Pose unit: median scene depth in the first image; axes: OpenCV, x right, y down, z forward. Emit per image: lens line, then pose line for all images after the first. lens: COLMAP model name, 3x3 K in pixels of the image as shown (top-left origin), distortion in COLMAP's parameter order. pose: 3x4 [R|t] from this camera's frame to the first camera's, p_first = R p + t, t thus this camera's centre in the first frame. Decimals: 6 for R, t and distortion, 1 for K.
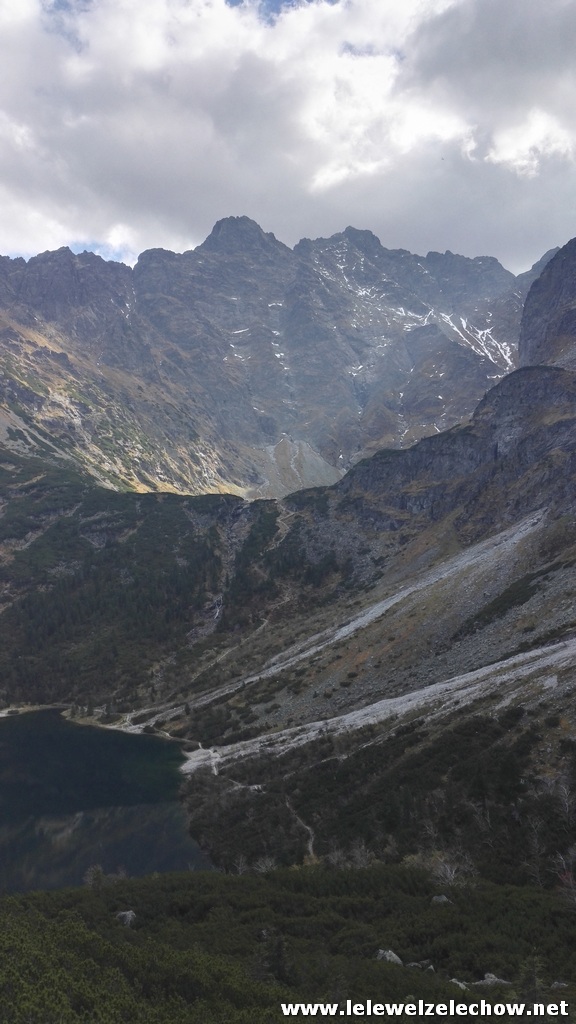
lens RADIAL K [[859.2, 0, 289.3], [0, 859.2, 513.6], [0, 0, 1]] dist [0.031087, 0.031886]
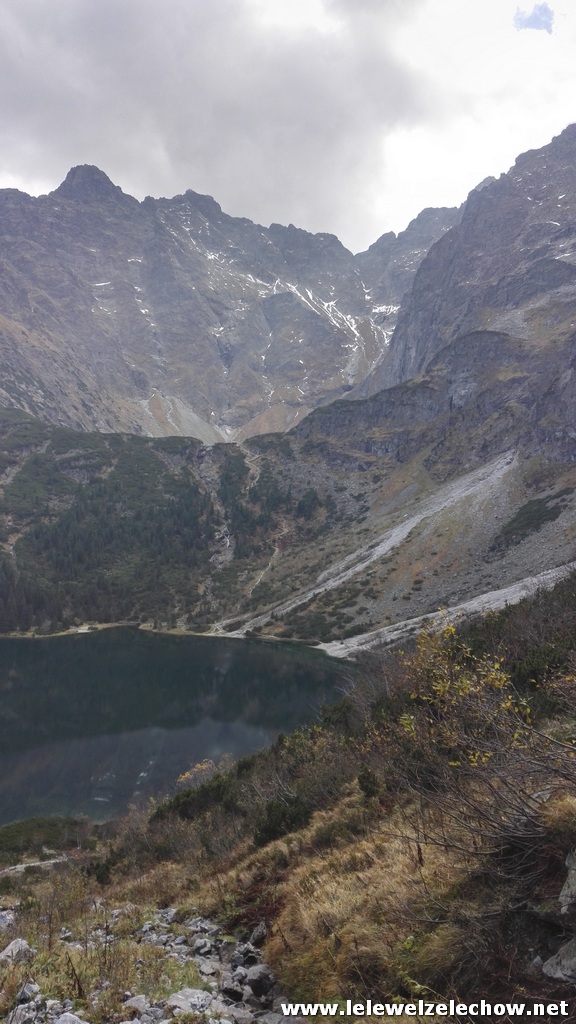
lens RADIAL K [[859.2, 0, 284.4], [0, 859.2, 511.2], [0, 0, 1]] dist [0.031087, 0.031886]
pose [[0.957261, 0.005837, 0.289168, -0.276008], [-0.014011, 0.999558, 0.026206, 0.040601], [-0.288887, -0.029137, 0.956920, -0.036577]]
